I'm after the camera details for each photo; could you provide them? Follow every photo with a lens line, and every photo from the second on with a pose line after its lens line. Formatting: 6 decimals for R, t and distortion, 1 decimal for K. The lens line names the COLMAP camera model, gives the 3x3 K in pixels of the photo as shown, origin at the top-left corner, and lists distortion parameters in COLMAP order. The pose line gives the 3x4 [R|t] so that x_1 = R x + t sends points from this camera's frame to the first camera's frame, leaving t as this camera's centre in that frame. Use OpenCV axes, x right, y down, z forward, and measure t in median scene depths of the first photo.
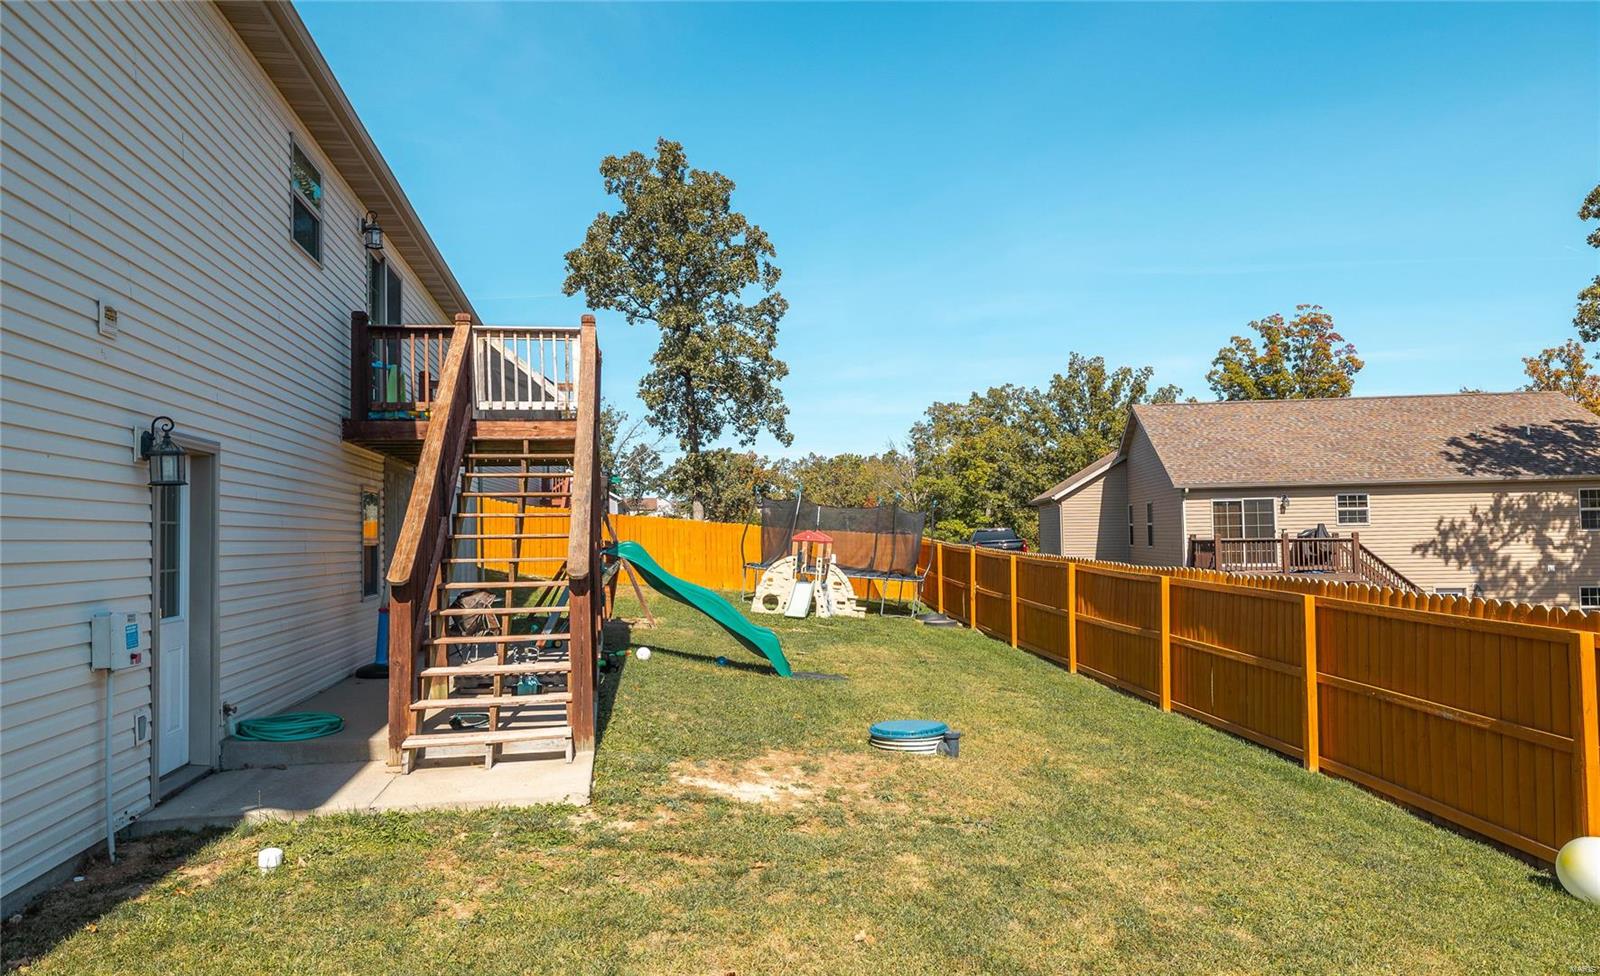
lens RADIAL K [[1001.1, 0, 793.0], [0, 1001.1, 489.3], [0, 0, 1]] dist [-0.003971, 0.000498]
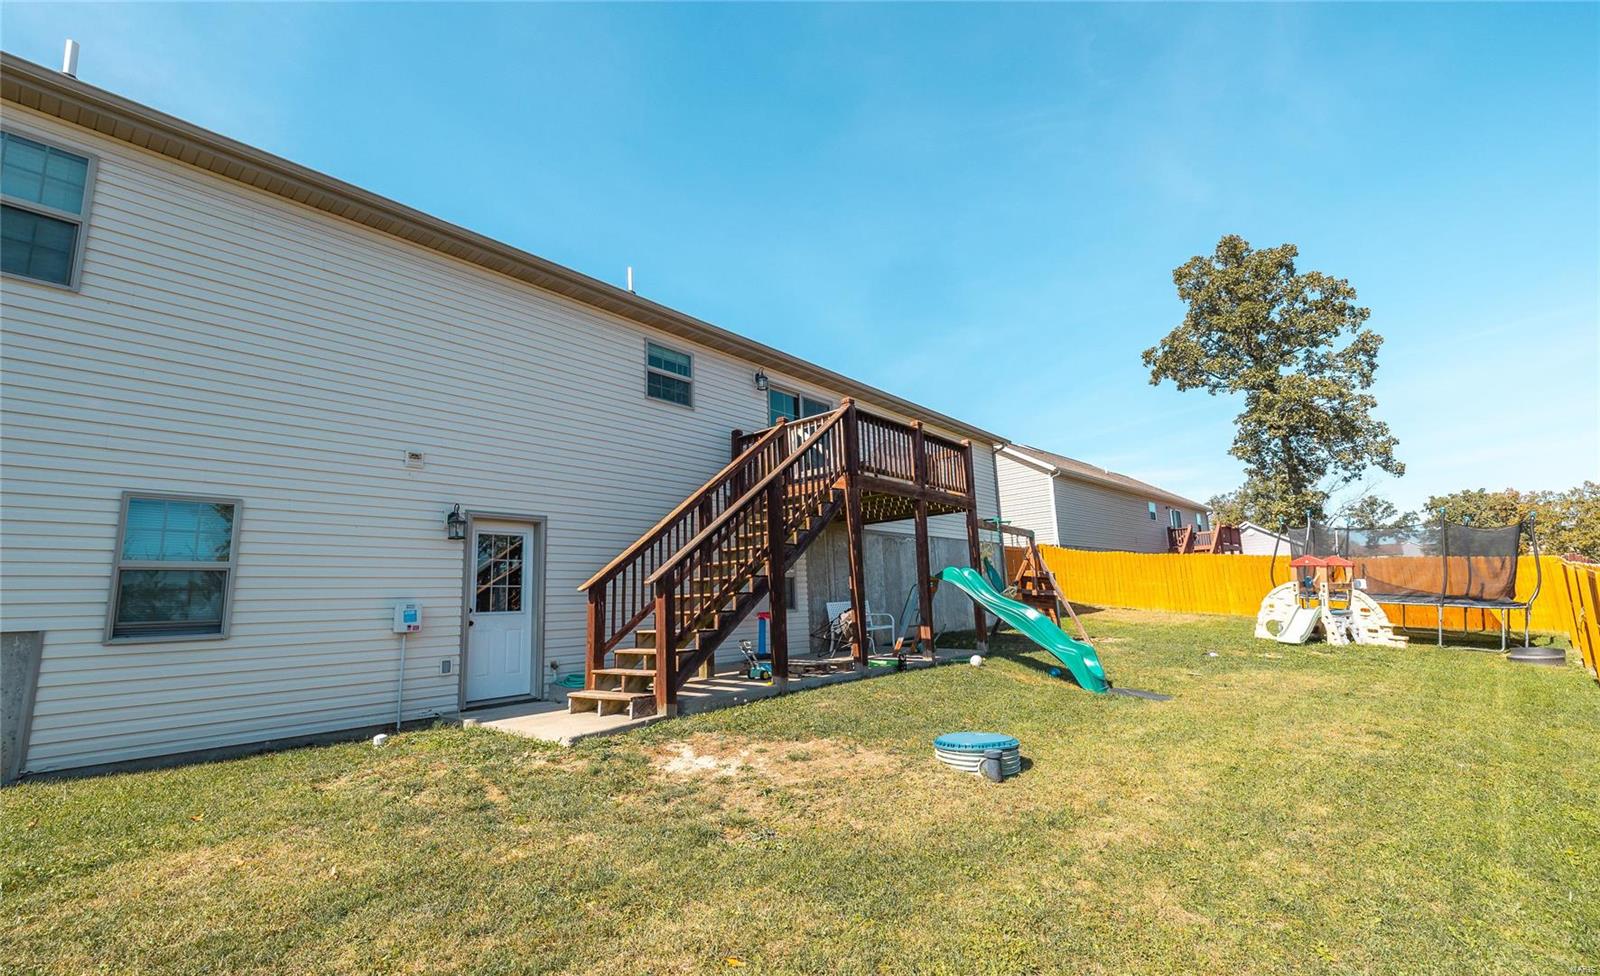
lens RADIAL K [[677.3, 0, 795.4], [0, 677.3, 496.3], [0, 0, 1]] dist [0.000788, 0.000130]
pose [[0.630455, -0.131037, -0.765085, 0.125652], [0.063462, 0.991050, -0.117444, 0.017356], [0.773627, 0.025490, 0.633128, 0.107358]]
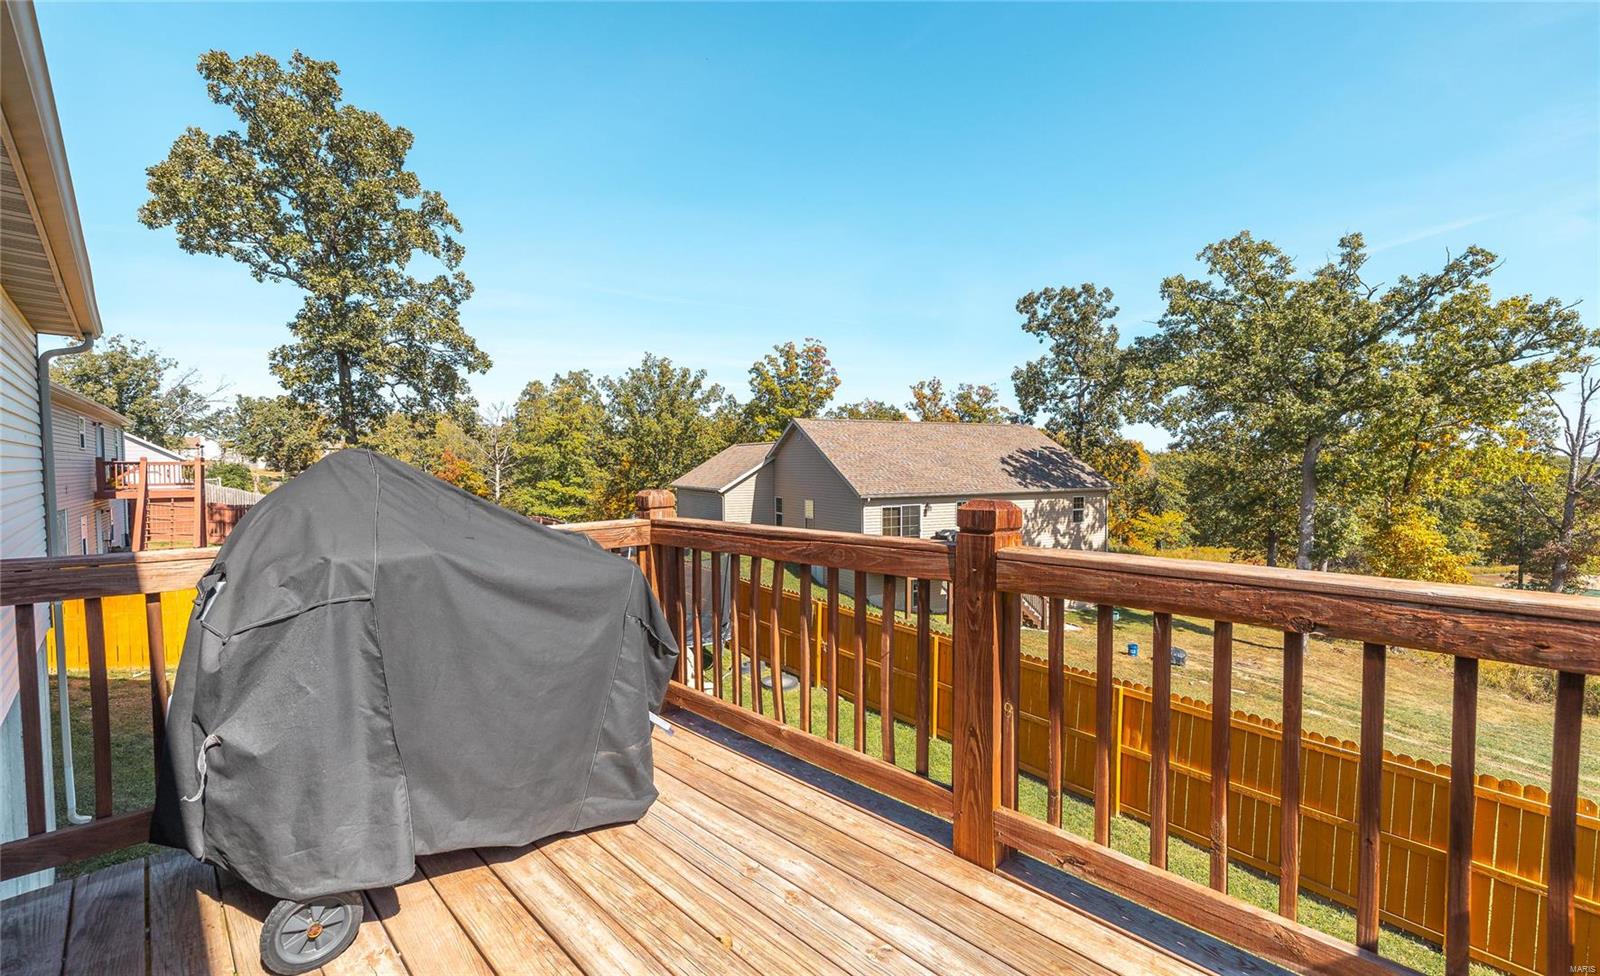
lens RADIAL K [[677.3, 0, 806.4], [0, 677.3, 493.6], [0, 0, 1]] dist [0.000788, 0.000130]
pose [[0.822215, -0.011129, 0.569068, -0.112123], [-0.036913, 0.996661, 0.072825, -0.051340], [-0.567979, -0.080883, 0.819059, 0.294825]]
